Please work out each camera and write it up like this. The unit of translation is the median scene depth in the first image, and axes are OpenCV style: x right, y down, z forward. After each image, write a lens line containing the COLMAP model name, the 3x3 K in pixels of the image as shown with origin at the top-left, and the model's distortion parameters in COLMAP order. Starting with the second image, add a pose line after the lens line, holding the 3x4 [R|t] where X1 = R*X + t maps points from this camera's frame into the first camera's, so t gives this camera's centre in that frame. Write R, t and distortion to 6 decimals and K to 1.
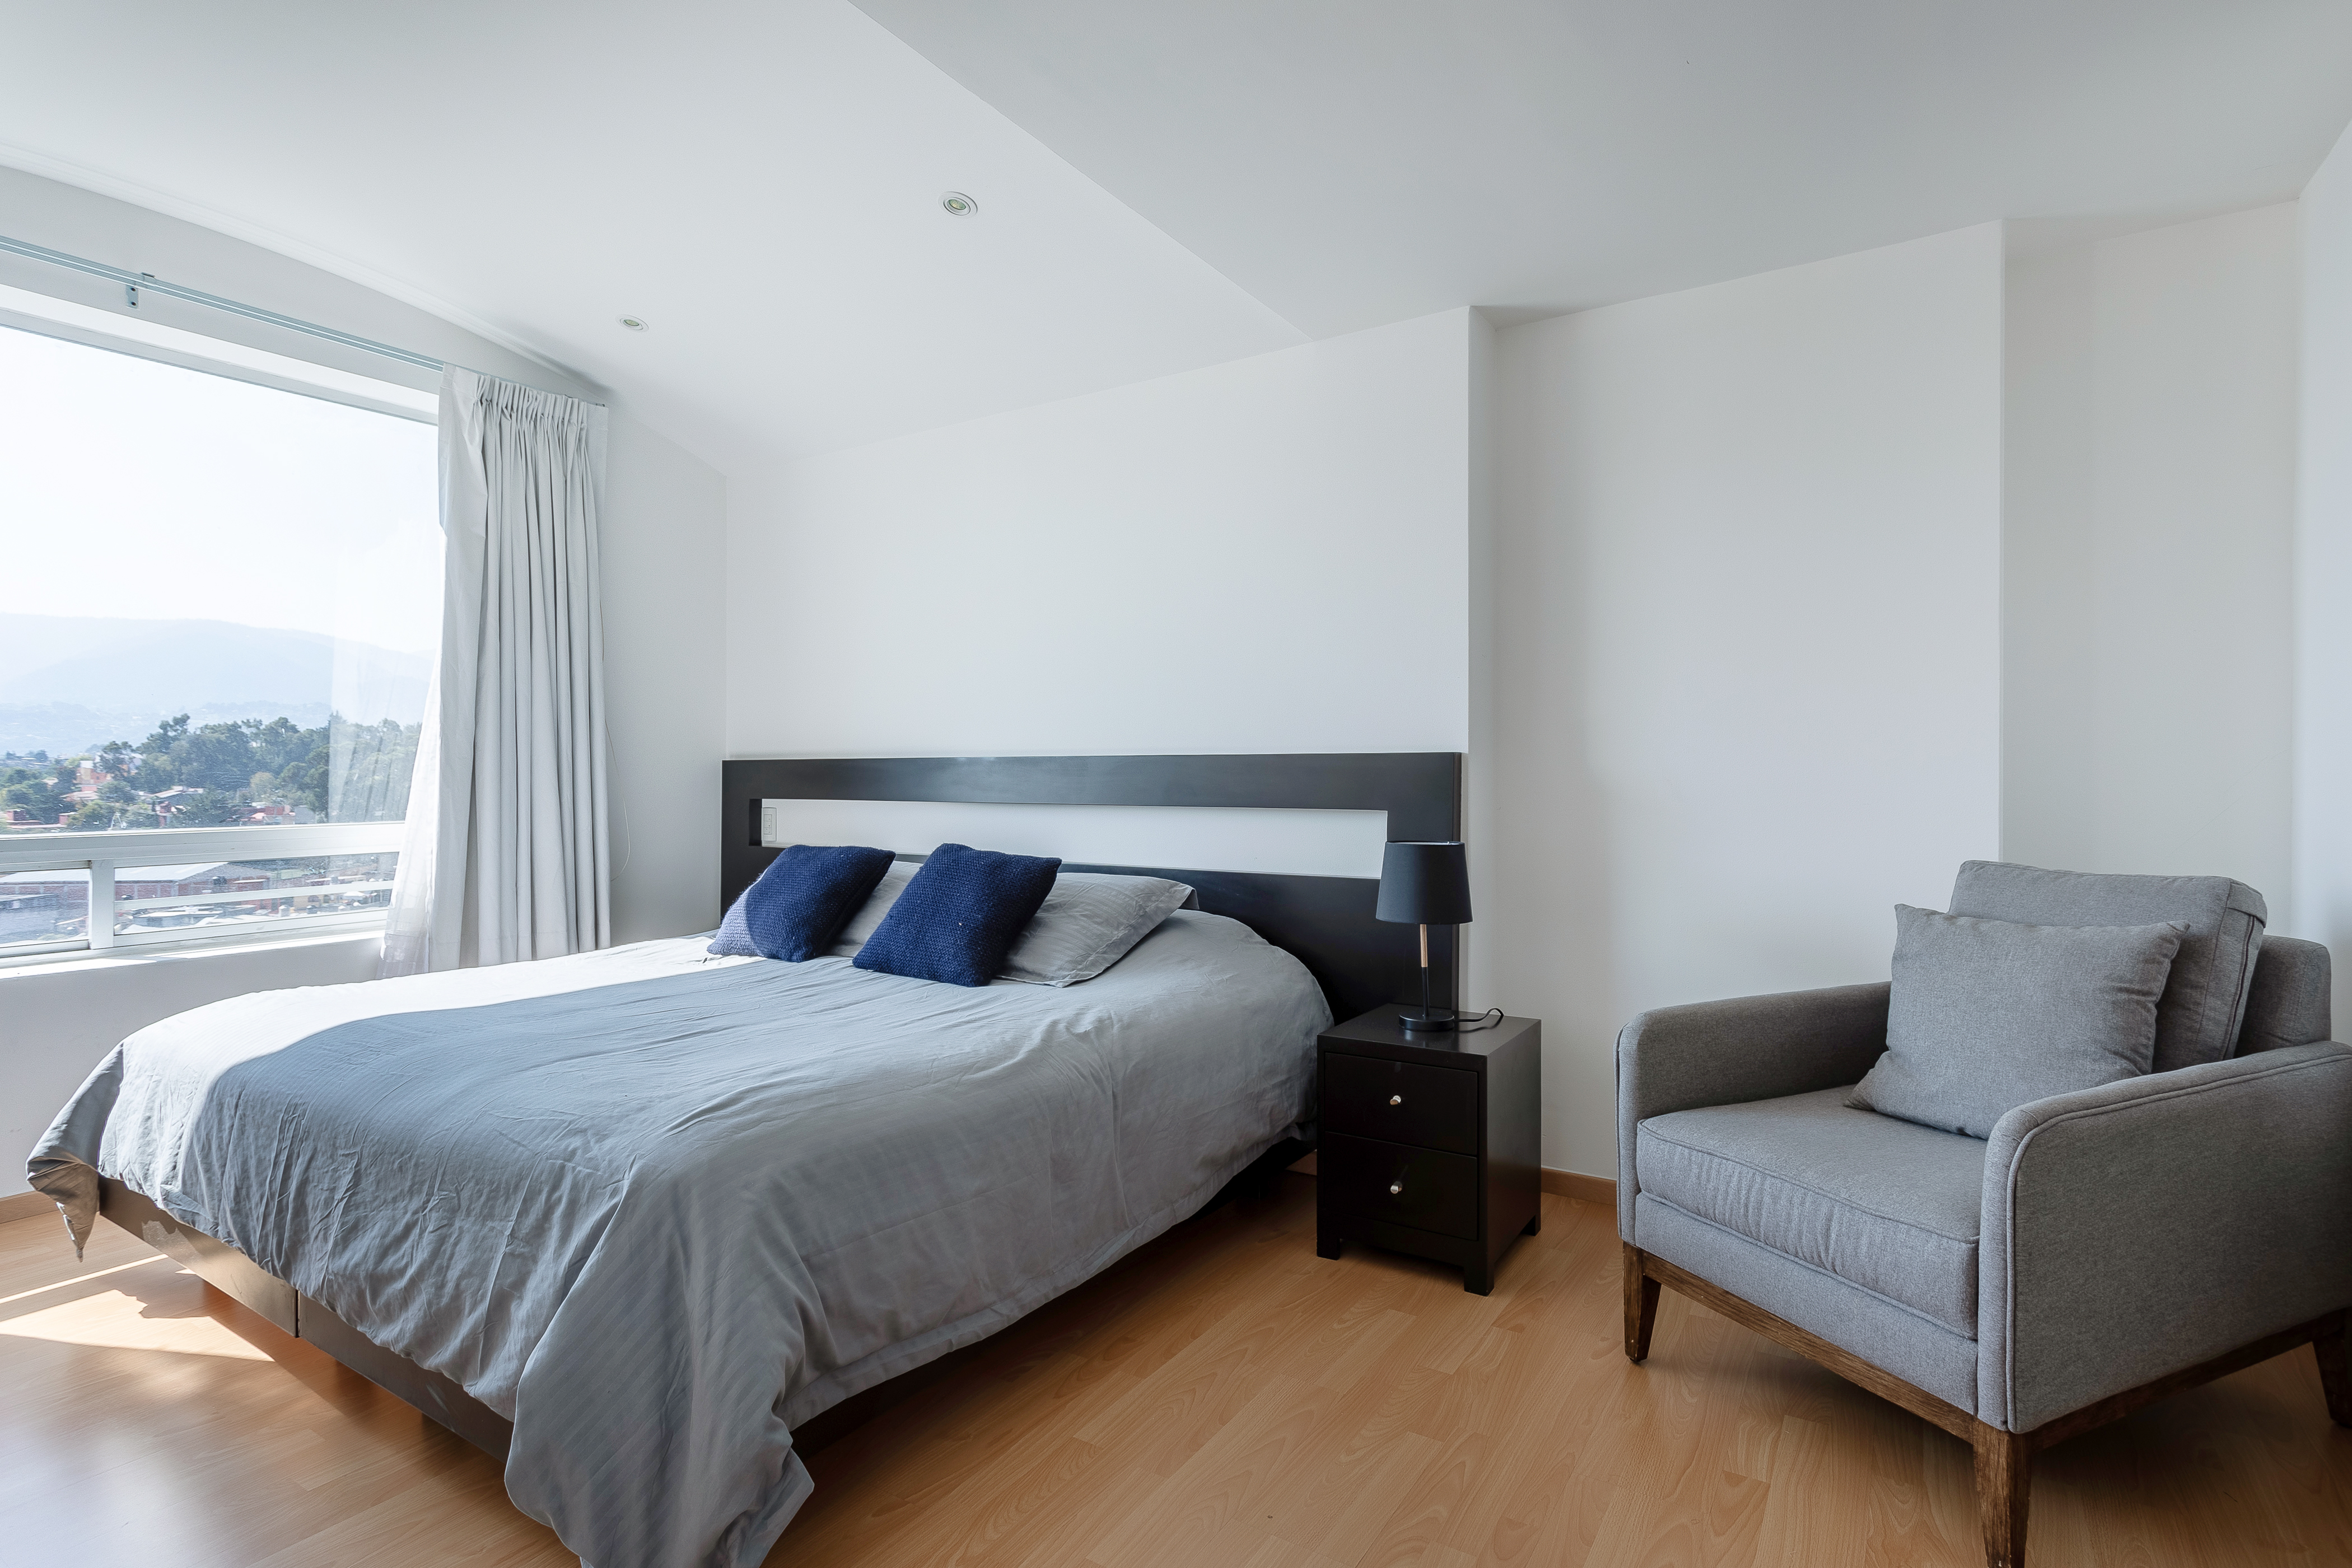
lens RADIAL K [[1142.4, 0, 1176.0], [0, 1142.4, 784.0], [0, 0, 1]] dist [-0.000702, 0.000485]
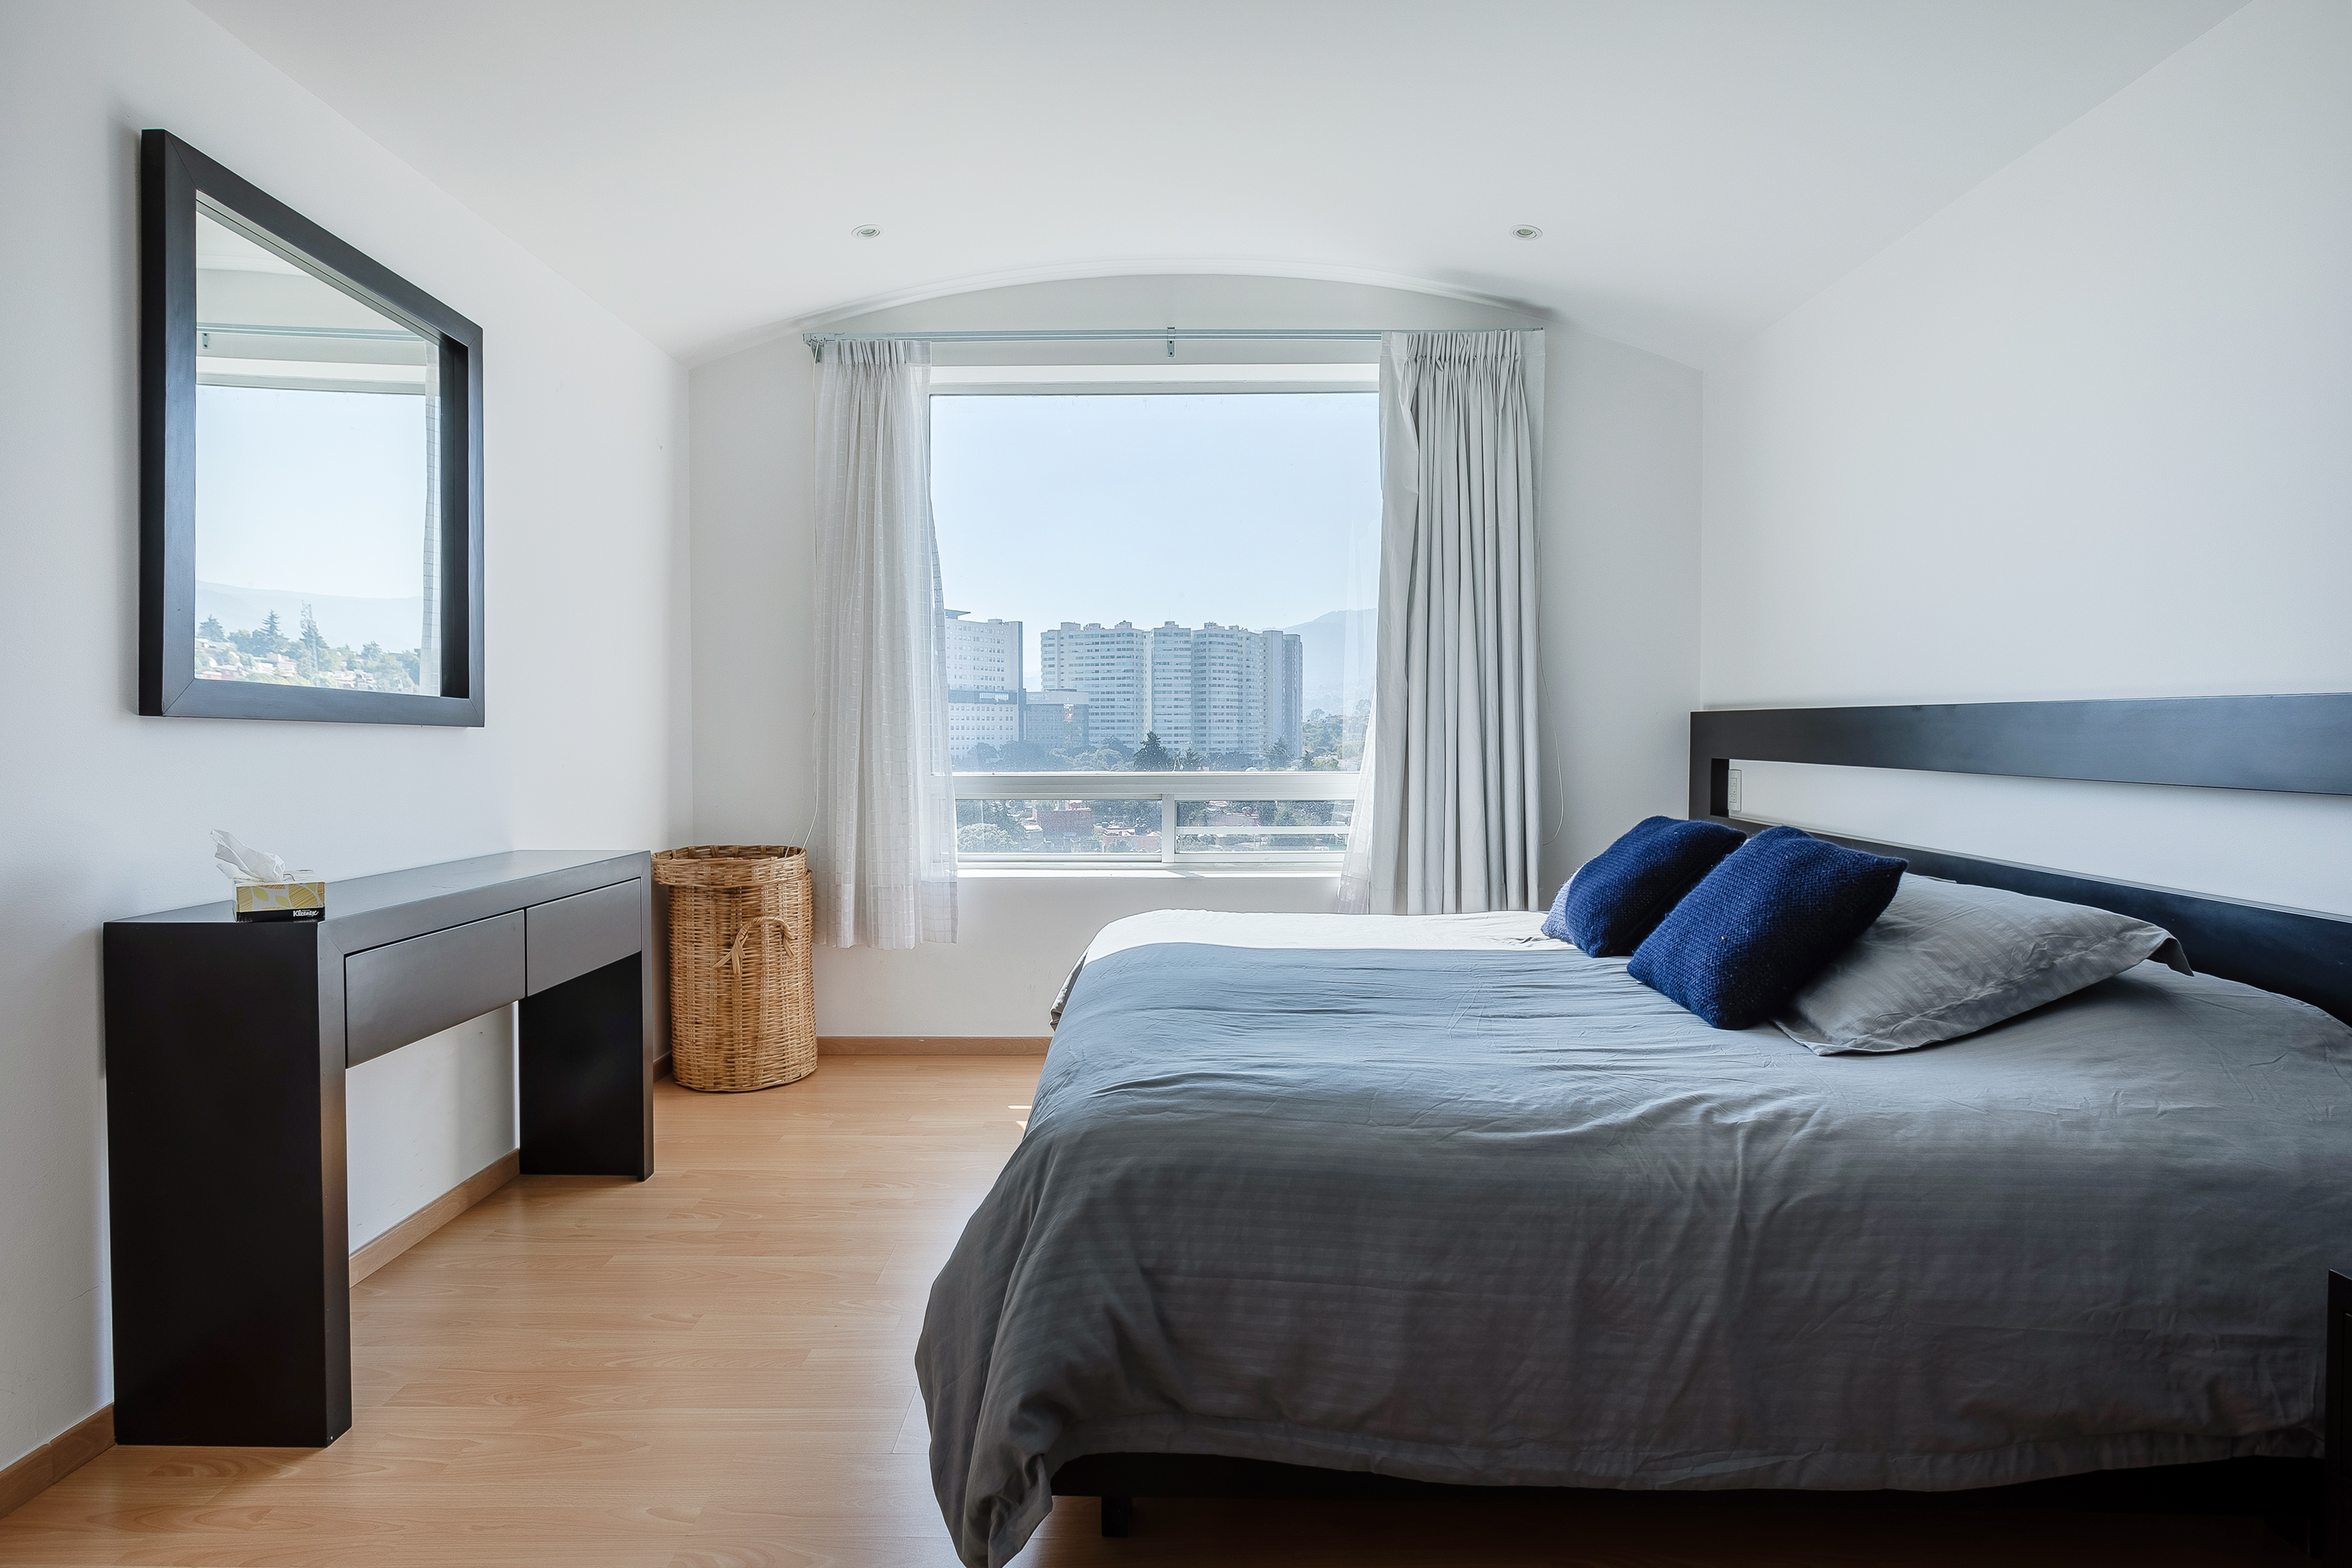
lens RADIAL K [[1238.6, 0, 1176.0], [0, 1238.6, 784.0], [0, 0, 1]] dist [0.002028, 0.000516]
pose [[0.531343, 0.038838, -0.846266, 0.265307], [-0.009212, 0.999154, 0.040071, -0.001849], [0.847107, -0.013495, 0.531251, 0.277144]]
